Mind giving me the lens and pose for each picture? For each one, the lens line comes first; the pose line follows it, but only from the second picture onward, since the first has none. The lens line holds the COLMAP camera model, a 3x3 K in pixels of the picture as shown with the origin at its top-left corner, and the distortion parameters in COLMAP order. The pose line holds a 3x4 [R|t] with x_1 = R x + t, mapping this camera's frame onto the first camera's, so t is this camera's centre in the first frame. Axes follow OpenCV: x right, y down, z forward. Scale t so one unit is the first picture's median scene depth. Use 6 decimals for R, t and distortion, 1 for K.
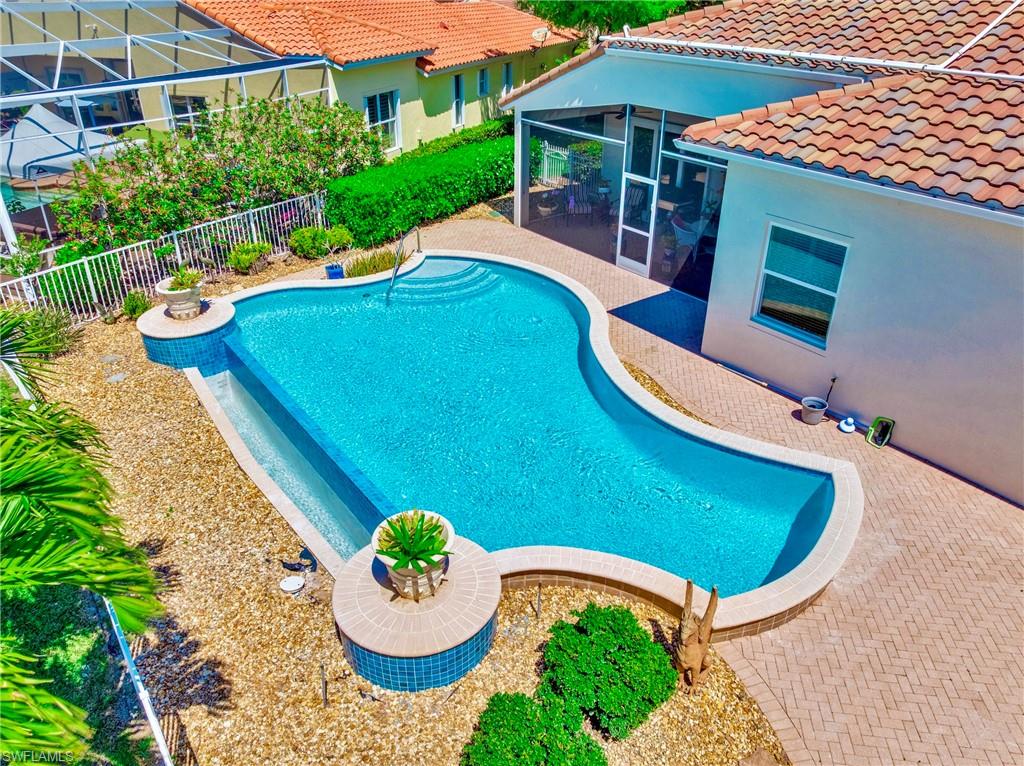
lens RADIAL K [[724.7, 0, 512.0], [0, 724.7, 383.0], [0, 0, 1]] dist [-0.037275, -0.005831]
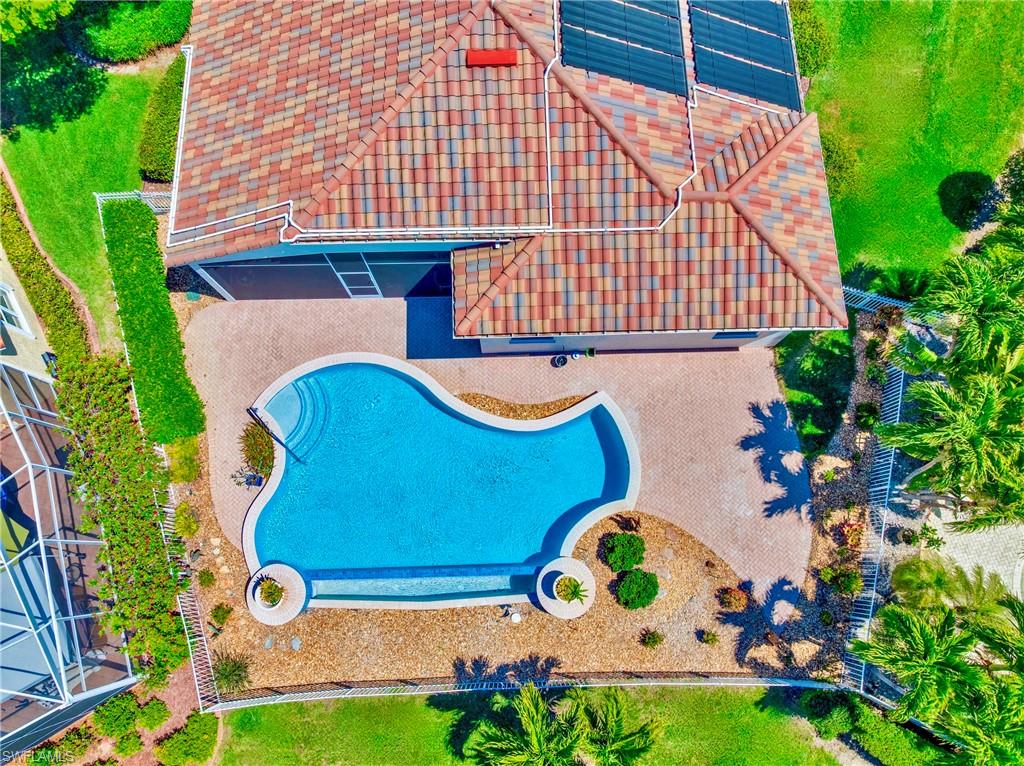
lens RADIAL K [[720.1, 0, 506.6], [0, 720.1, 386.5], [0, 0, 1]] dist [-0.039519, 0.002056]
pose [[0.584128, -0.789898, 0.186698, -0.106326], [0.402943, 0.481883, 0.778092, -1.542159], [-0.704579, -0.379276, 0.599765, -0.139253]]
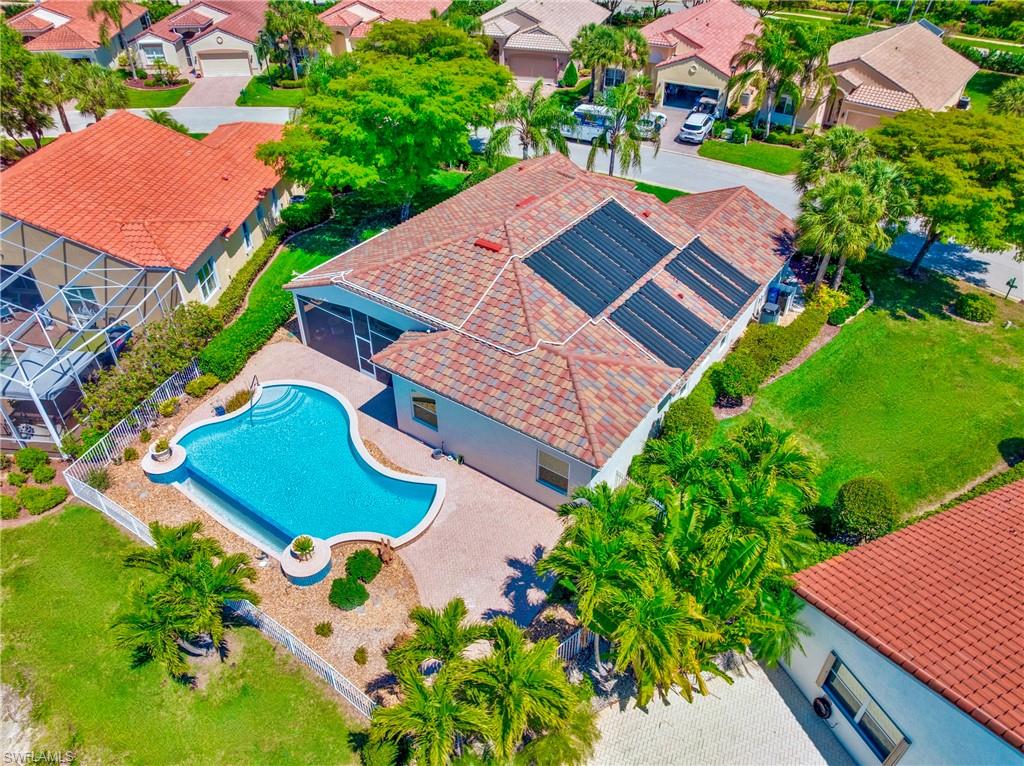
lens RADIAL K [[724.7, 0, 512.0], [0, 724.7, 383.0], [0, 0, 1]] dist [-0.037275, -0.005831]
pose [[0.952063, -0.187328, 0.241836, 0.080697], [0.150310, 0.975022, 0.163520, -0.599380], [-0.266428, -0.119331, 0.956439, -1.562858]]
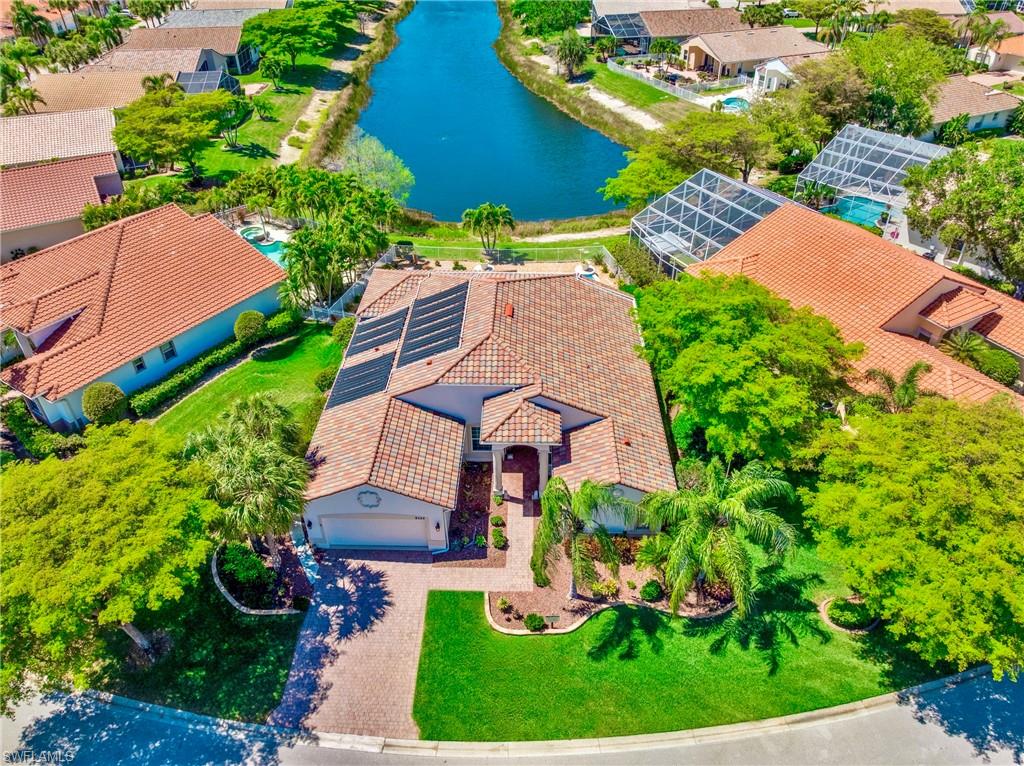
lens RADIAL K [[720.1, 0, 506.6], [0, 720.1, 386.5], [0, 0, 1]] dist [-0.039519, 0.002056]
pose [[-0.628681, 0.458974, -0.627777, 3.512738], [-0.382209, 0.520670, 0.763426, -3.453445], [0.677257, 0.719893, -0.151911, 2.191559]]
